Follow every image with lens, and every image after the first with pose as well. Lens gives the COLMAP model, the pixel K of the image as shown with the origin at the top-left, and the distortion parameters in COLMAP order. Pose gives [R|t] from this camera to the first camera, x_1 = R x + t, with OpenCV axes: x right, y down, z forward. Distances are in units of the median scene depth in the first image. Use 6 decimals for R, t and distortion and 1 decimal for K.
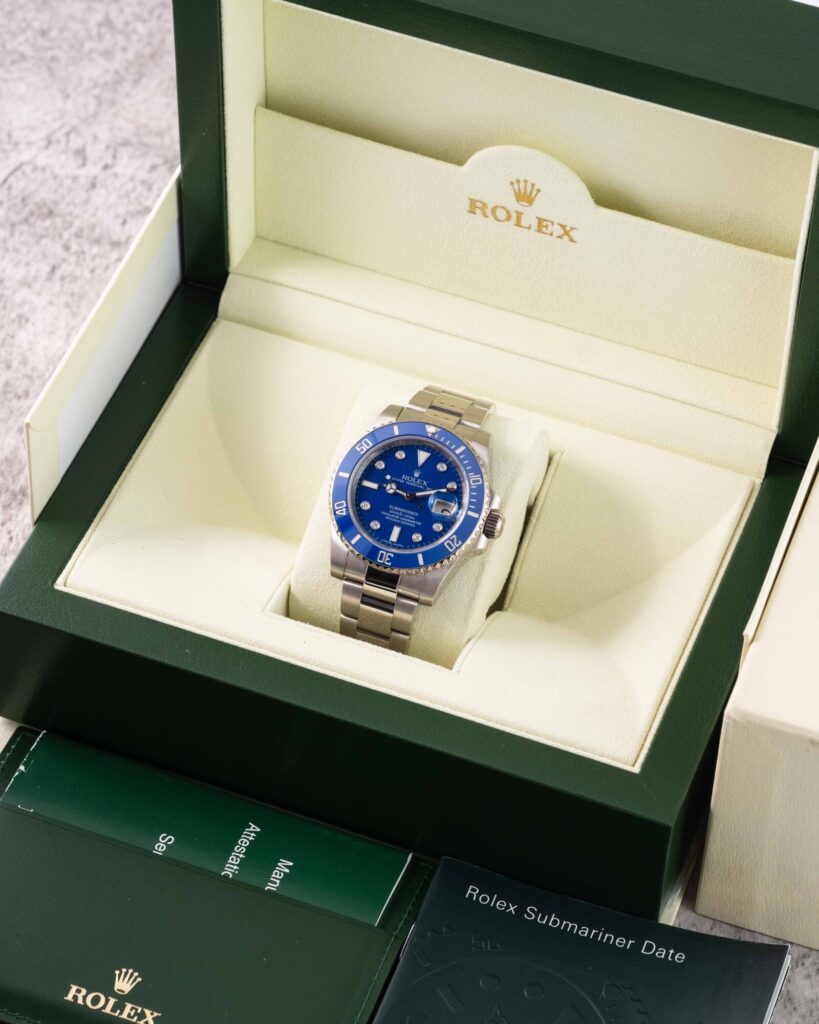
lens RADIAL K [[4509.6, 0, 412.0], [0, 4509.6, 513.4], [0, 0, 1]] dist [0.104806, 0.000000]
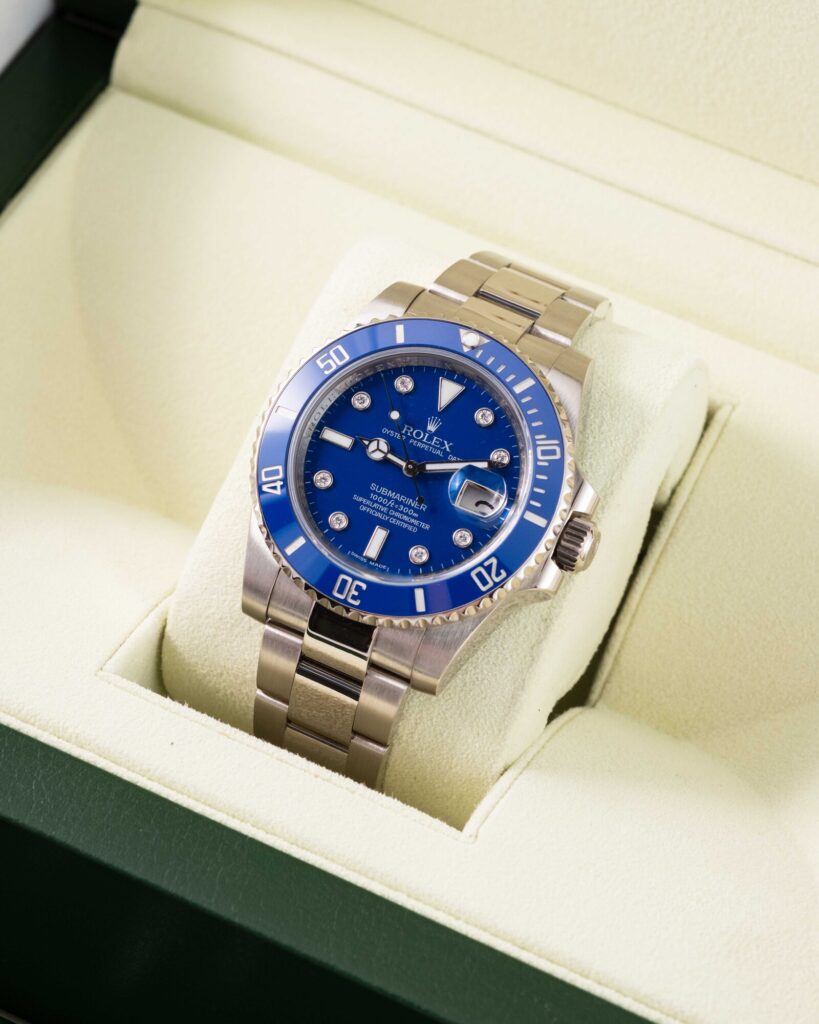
lens RADIAL K [[4509.6, 0, 405.0], [0, 4509.6, 506.7], [0, 0, 1]] dist [0.104806, 0.000000]
pose [[0.994159, 0.095702, -0.049900, 0.023600], [-0.094302, 0.995101, 0.029698, -0.014294], [0.052497, -0.024819, 0.998313, 0.503424]]
